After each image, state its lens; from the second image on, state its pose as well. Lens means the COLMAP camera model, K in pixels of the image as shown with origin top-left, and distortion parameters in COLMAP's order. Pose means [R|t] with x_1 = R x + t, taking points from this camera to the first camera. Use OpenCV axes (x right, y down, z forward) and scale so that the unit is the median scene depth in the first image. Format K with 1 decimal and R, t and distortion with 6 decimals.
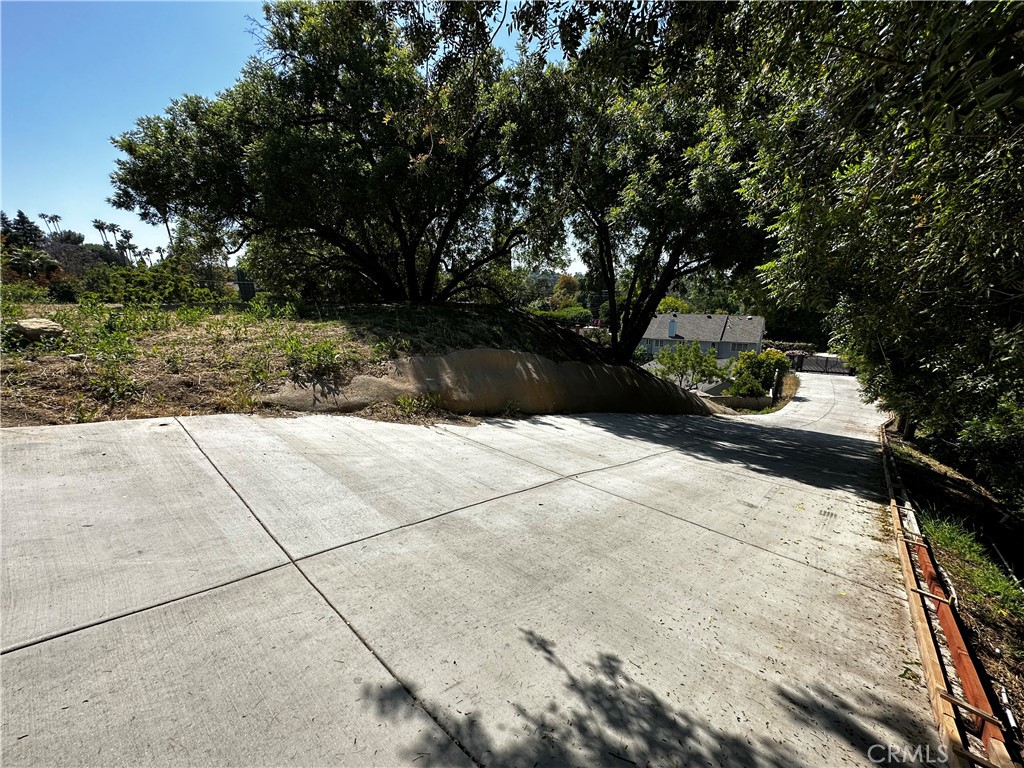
lens RADIAL K [[408.3, 0, 512.6], [0, 408.3, 383.5], [0, 0, 1]] dist [-0.007634, 0.001071]
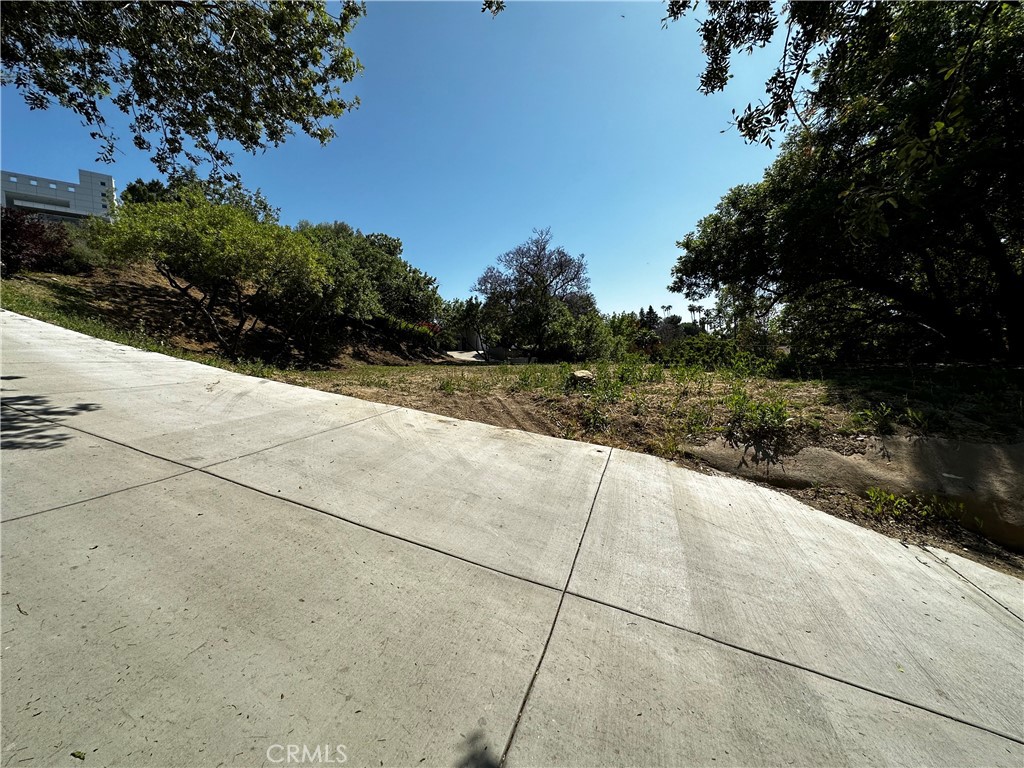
lens RADIAL K [[408.3, 0, 512.6], [0, 408.3, 387.2], [0, 0, 1]] dist [-0.007634, 0.001071]
pose [[0.373276, 0.046922, -0.926533, 0.112414], [-0.179449, 0.983510, -0.022487, -0.009314], [0.910199, 0.174659, 0.375541, 0.126179]]
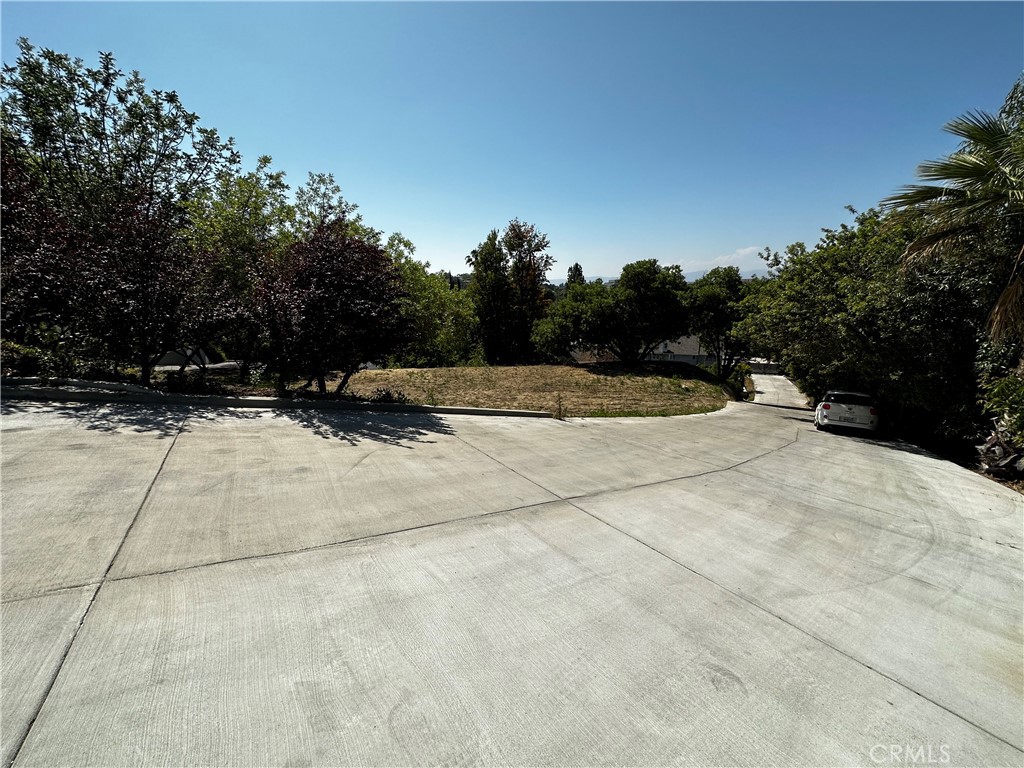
lens RADIAL K [[408.3, 0, 507.3], [0, 408.3, 384.1], [0, 0, 1]] dist [-0.007634, 0.001071]
pose [[0.986489, -0.040588, 0.158719, -2.804167], [0.040933, 0.999161, 0.001095, -0.181434], [-0.158631, 0.005417, 0.987323, -2.395743]]
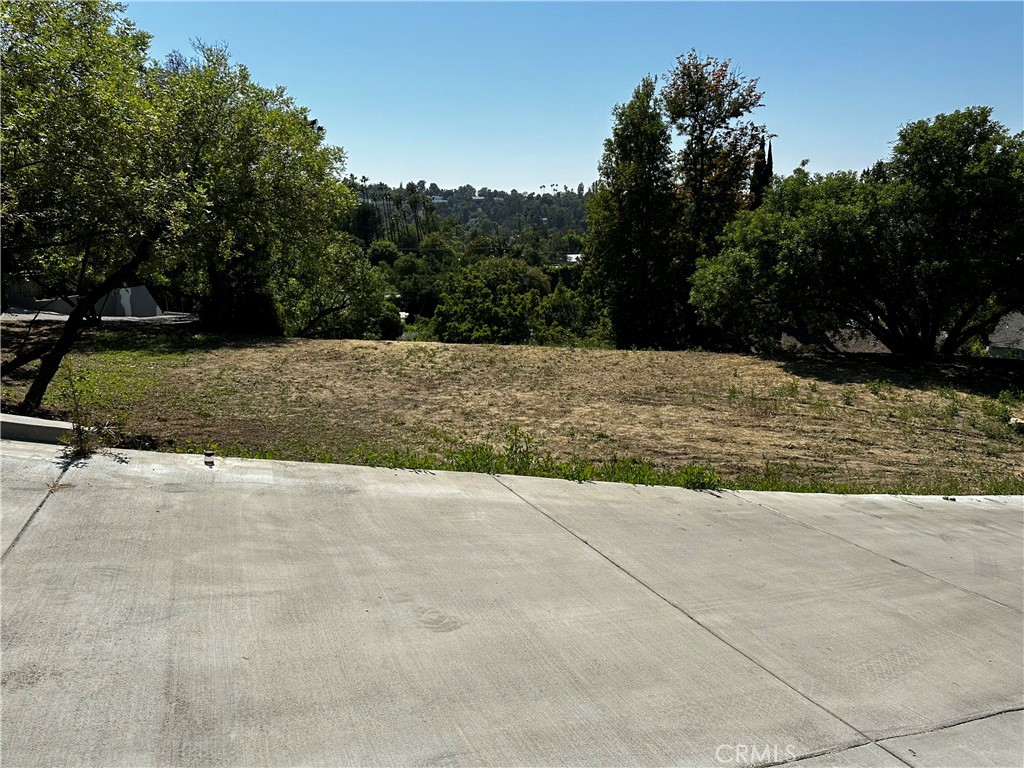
lens RADIAL K [[722.8, 0, 512.9], [0, 722.8, 385.1], [0, 0, 1]] dist [0.020470, -0.022868]
pose [[0.987368, 0.033327, -0.154898, -1.670000], [-0.034662, 0.999382, -0.005925, -0.120551], [0.154605, 0.011219, 0.987913, -1.550438]]
